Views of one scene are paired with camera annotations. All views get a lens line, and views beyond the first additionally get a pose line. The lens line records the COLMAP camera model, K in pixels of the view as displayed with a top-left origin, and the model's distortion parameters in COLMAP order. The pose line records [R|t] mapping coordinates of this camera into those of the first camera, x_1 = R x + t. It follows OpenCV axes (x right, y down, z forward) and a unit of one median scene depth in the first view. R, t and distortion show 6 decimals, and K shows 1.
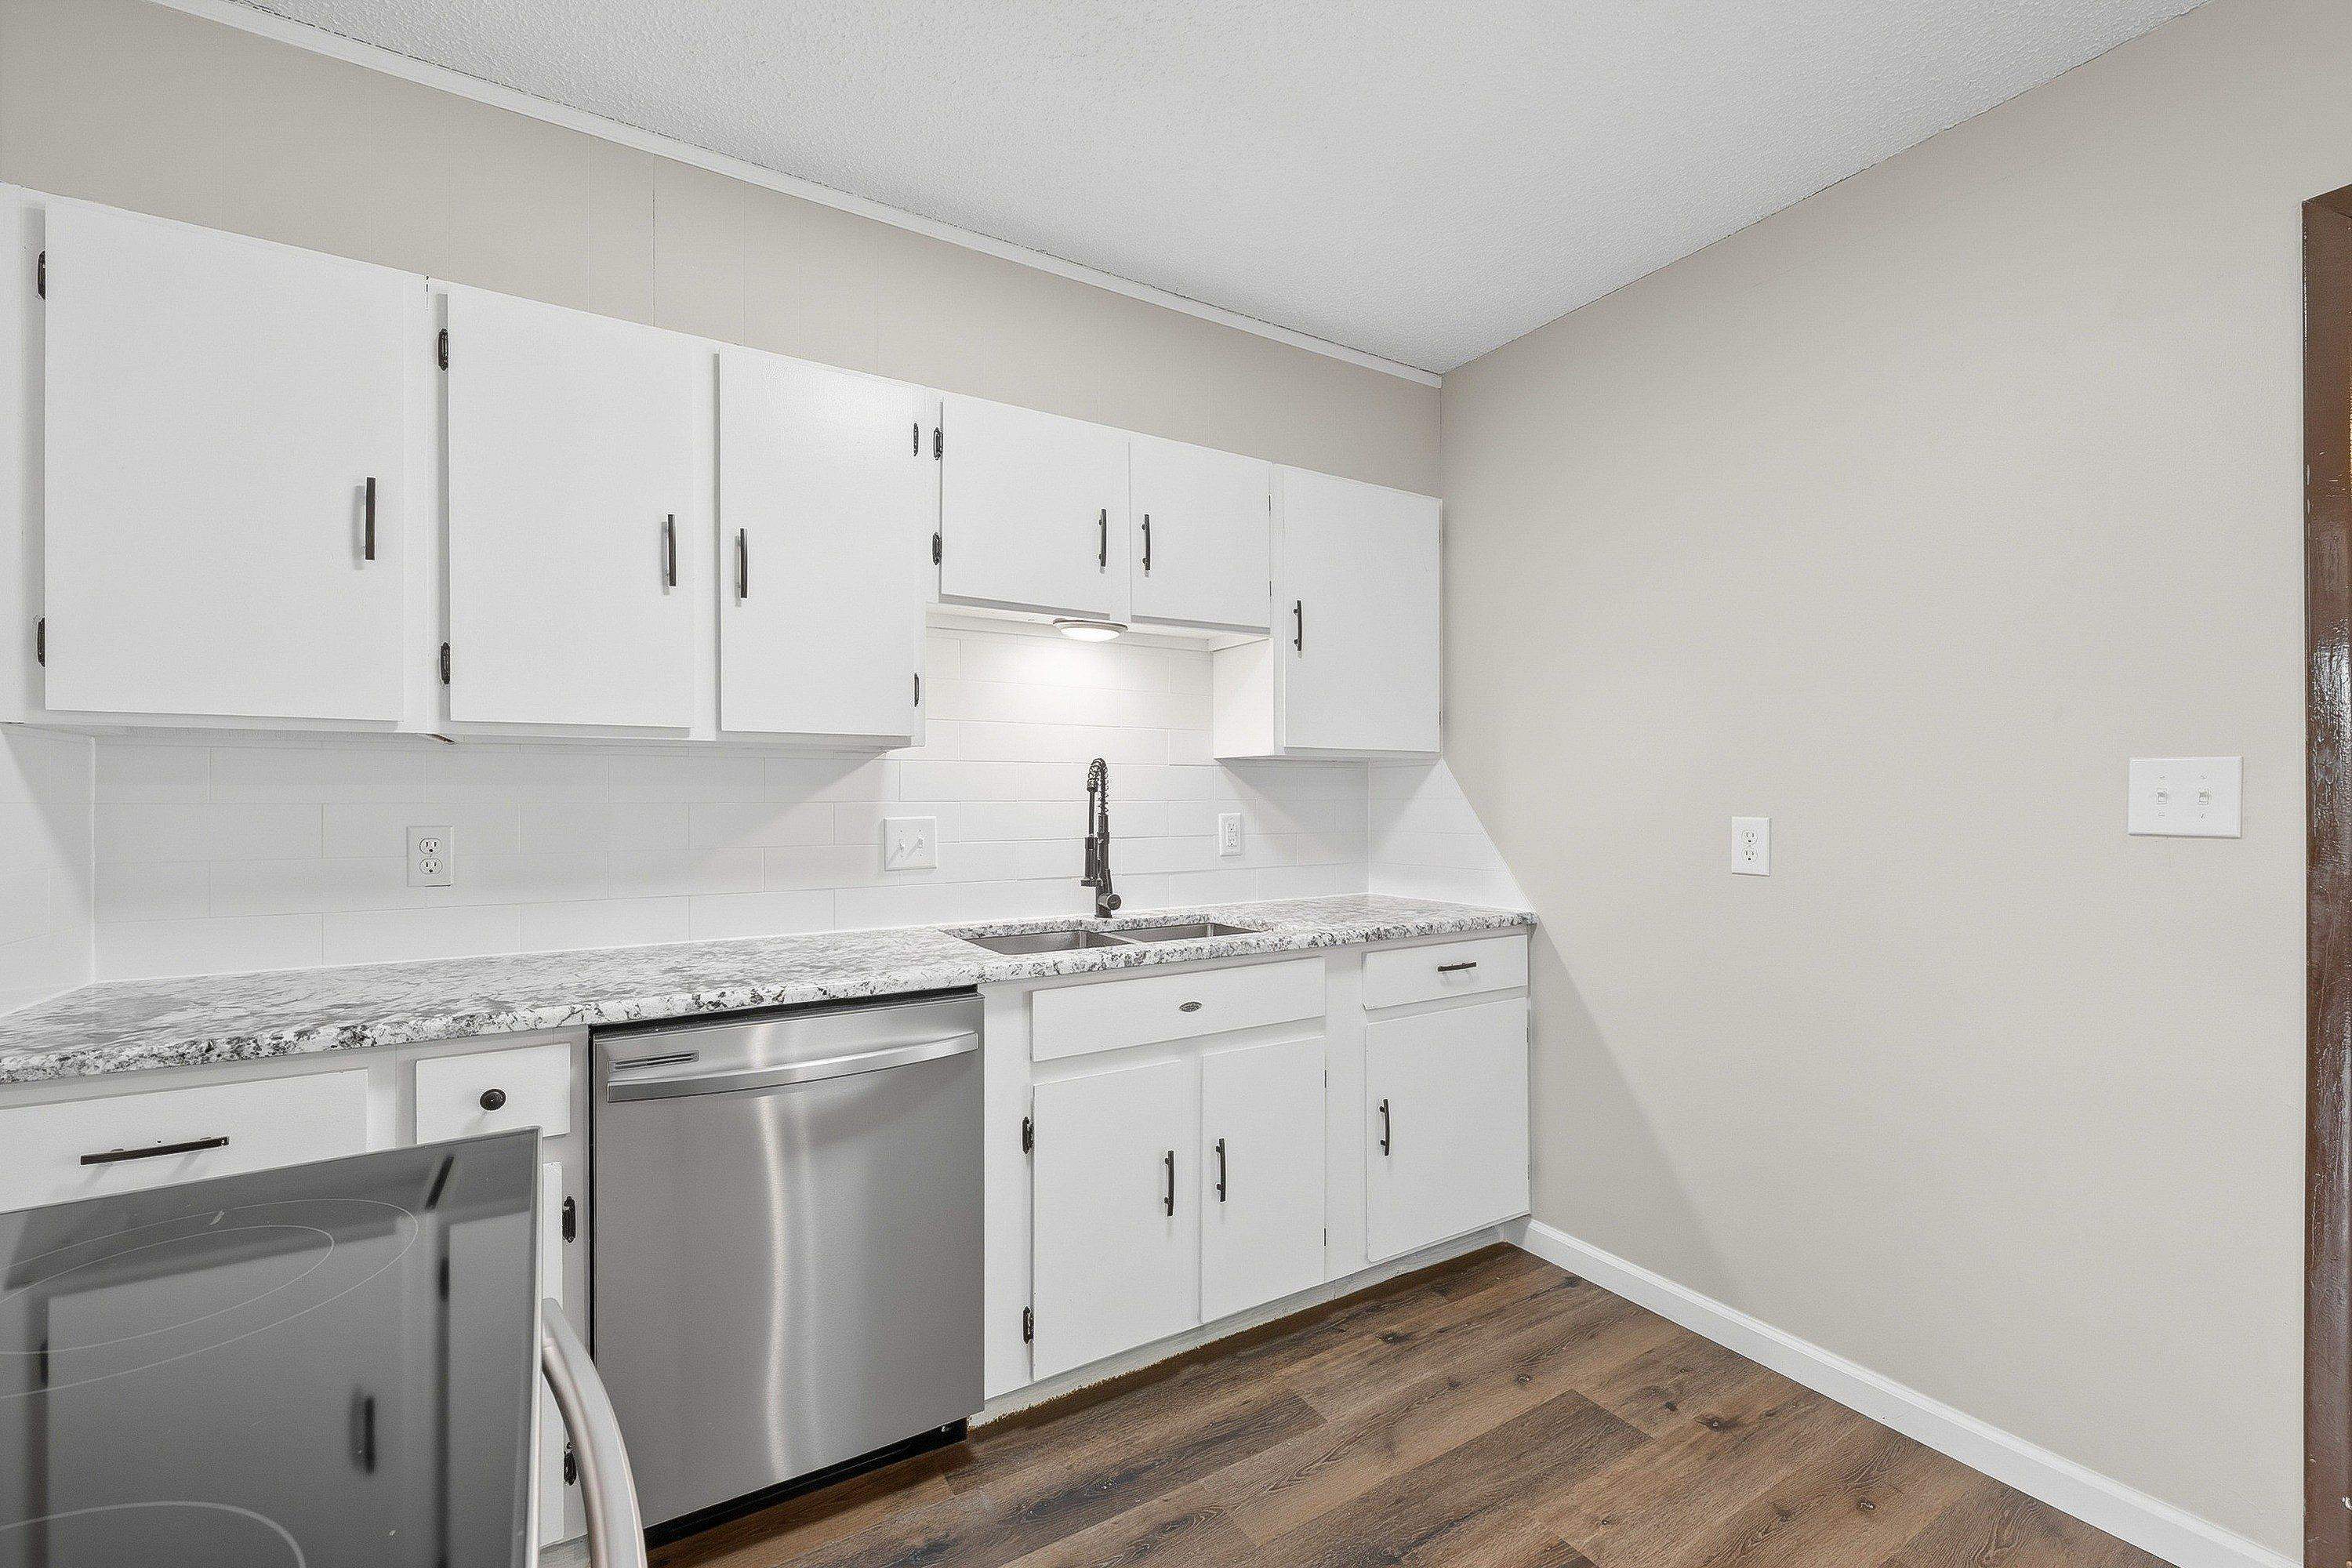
lens RADIAL K [[970.6, 0, 1177.0], [0, 970.6, 797.6], [0, 0, 1]] dist [-0.000081, -0.000157]
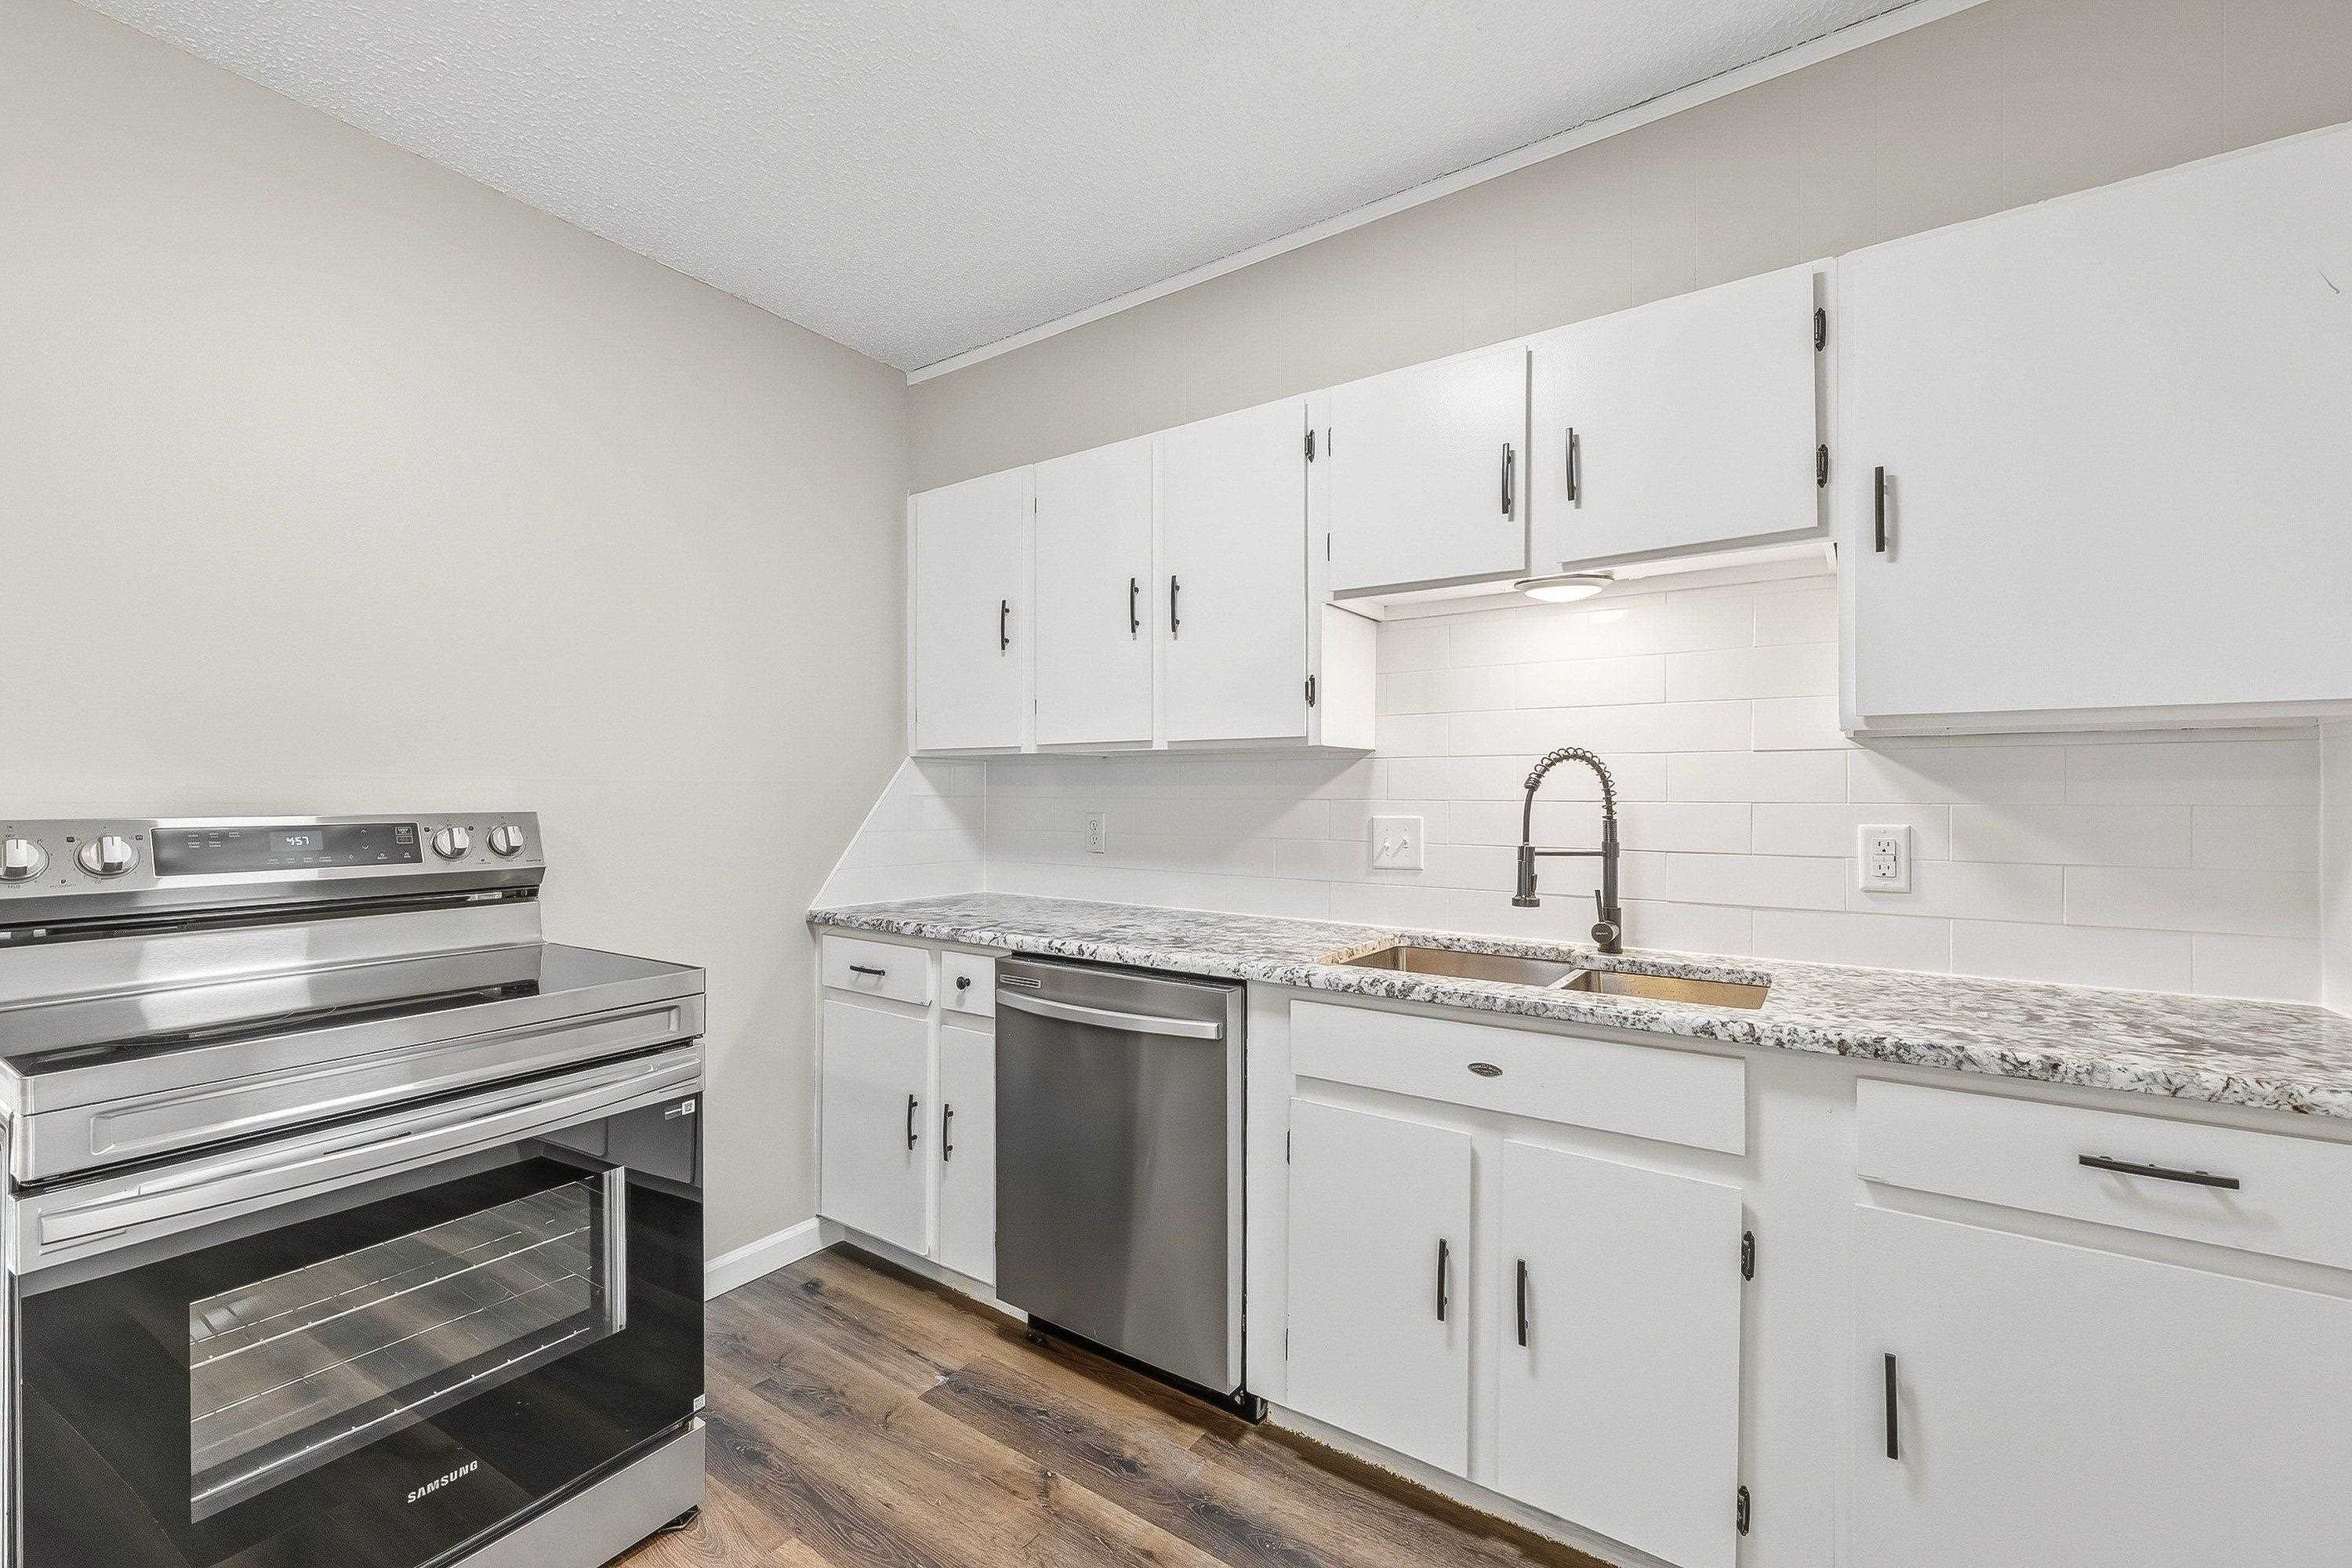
lens RADIAL K [[970.6, 0, 1177.0], [0, 970.6, 797.6], [0, 0, 1]] dist [-0.000081, -0.000157]
pose [[0.405126, 0.007124, -0.914233, 0.601981], [-0.003830, 0.999974, 0.006095, -0.004101], [0.914253, 0.001032, 0.405143, 0.452798]]
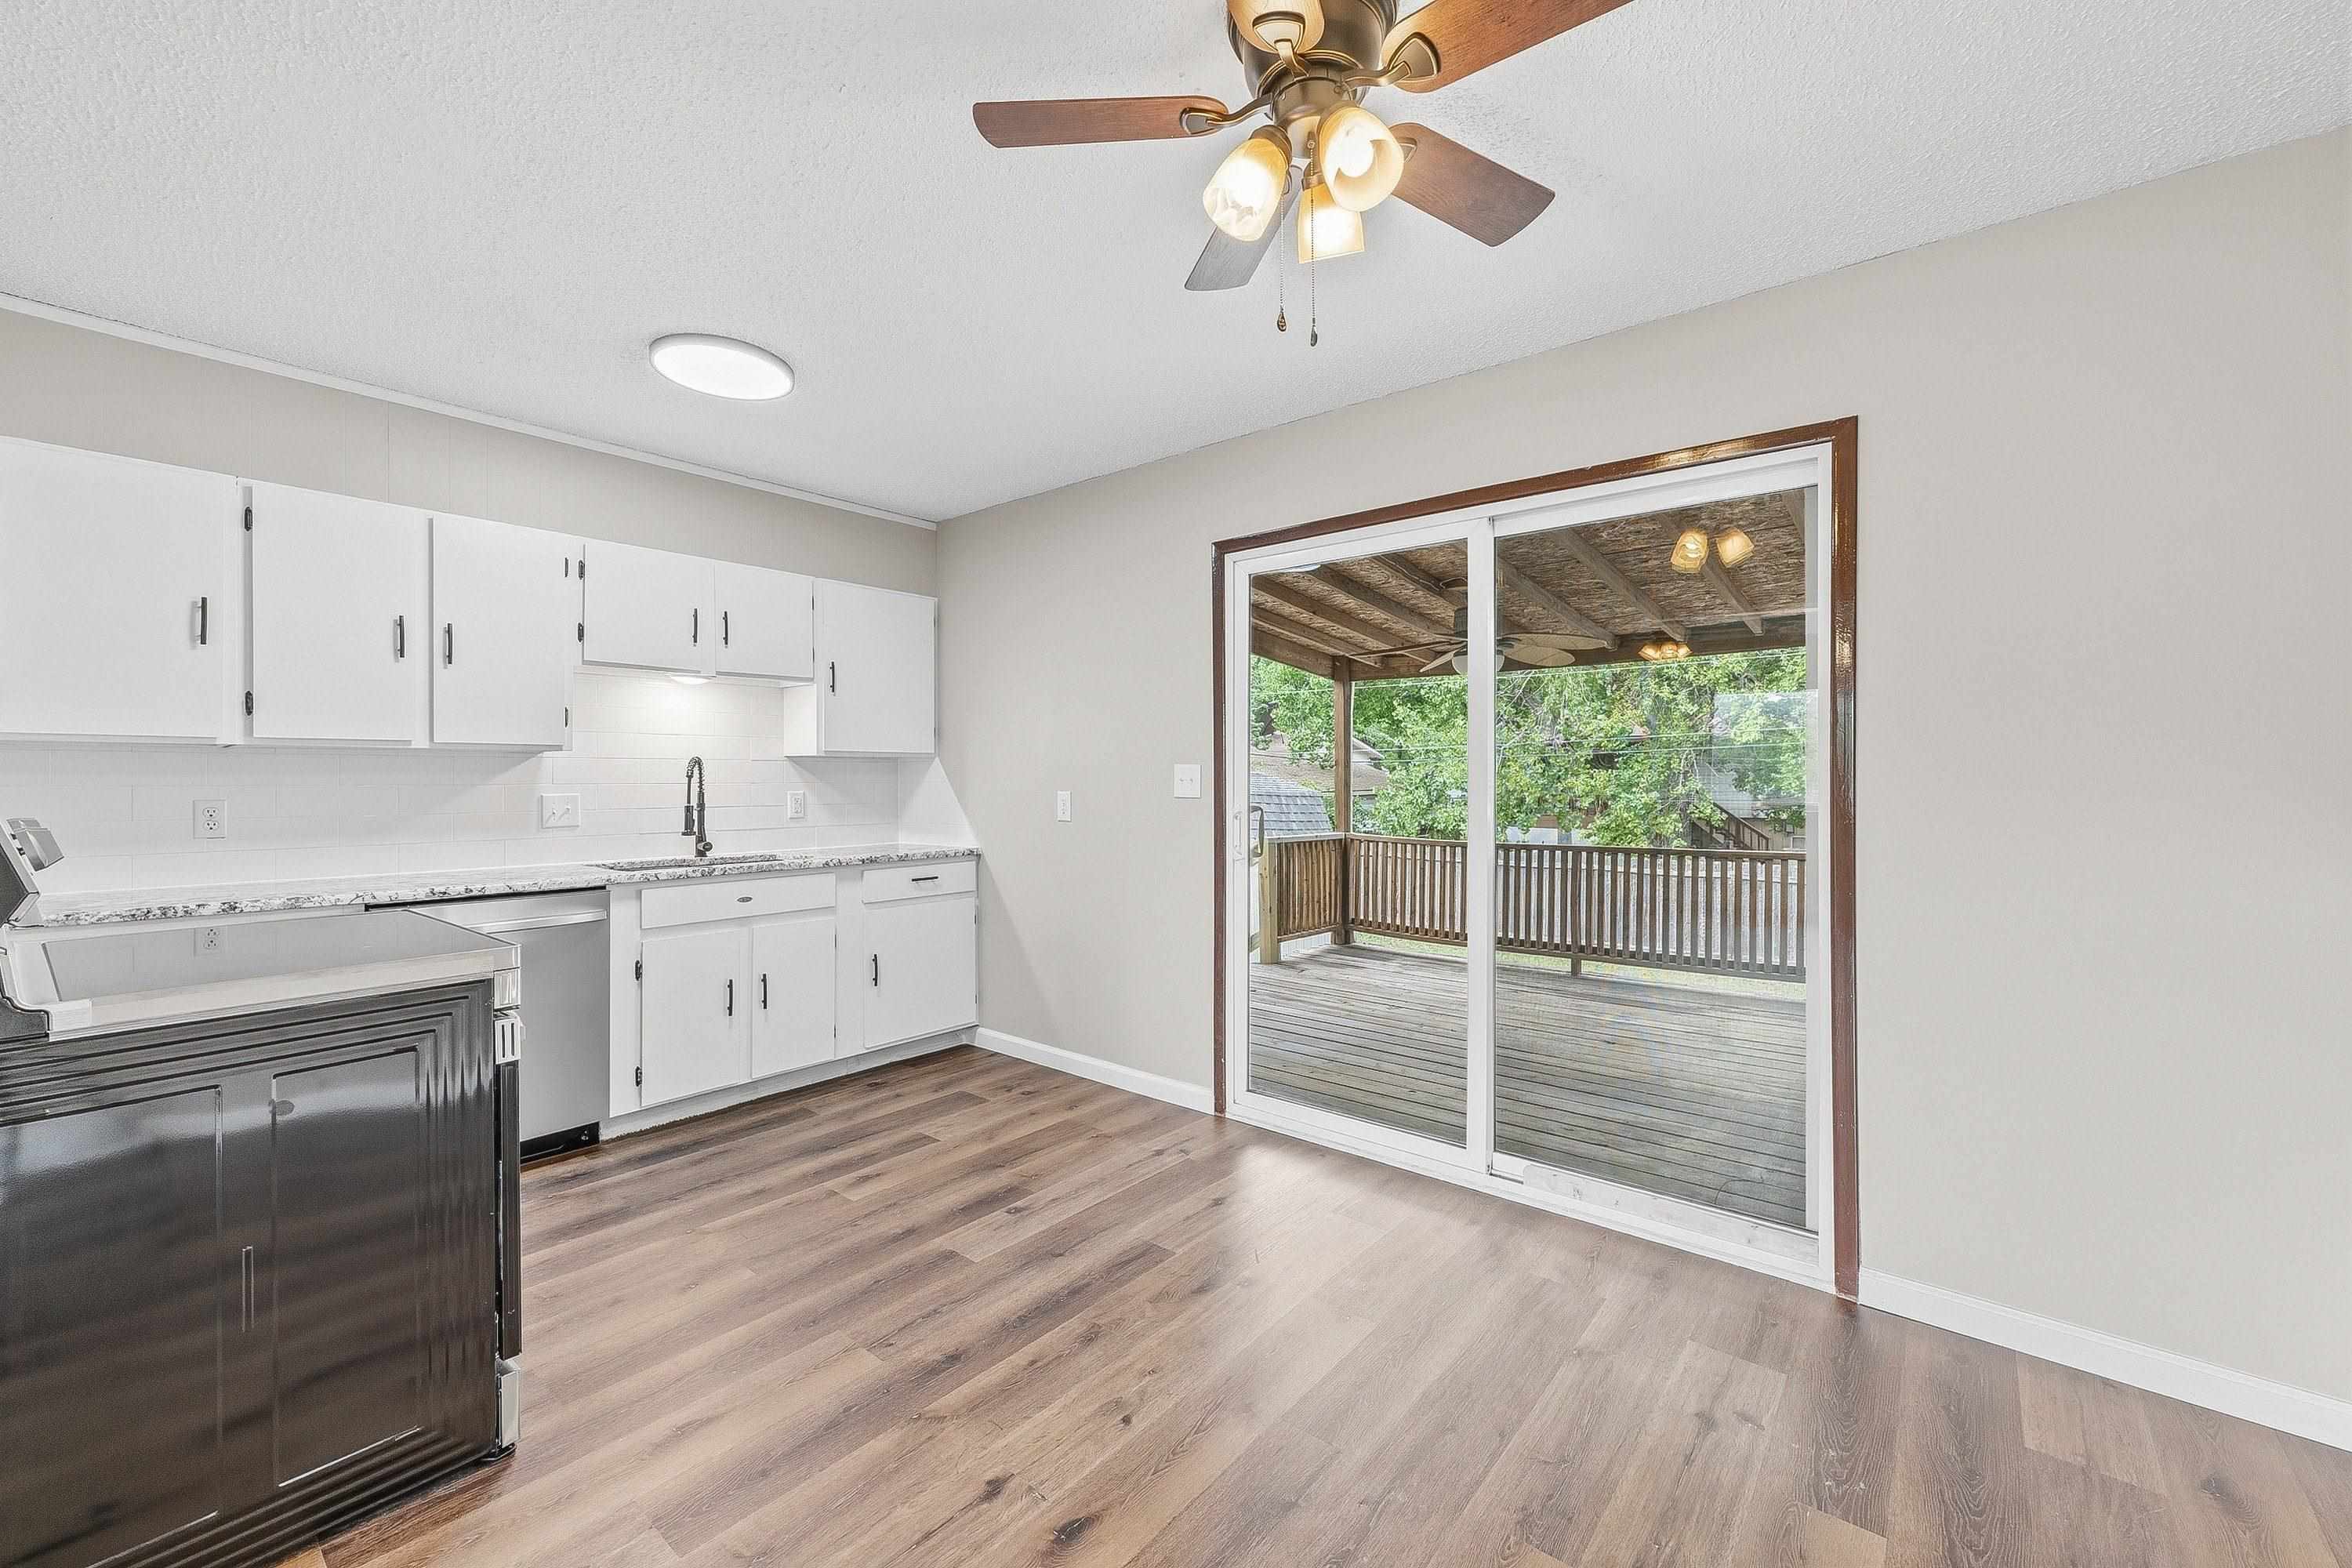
lens RADIAL K [[936.0, 0, 1176.0], [0, 936.0, 776.3], [0, 0, 1]] dist [-0.001329, -0.000317]
pose [[0.947191, 0.000913, 0.320669, 0.205480], [0.000362, 0.999992, -0.003917, -0.002601], [-0.320671, 0.003826, 0.947183, -0.846652]]
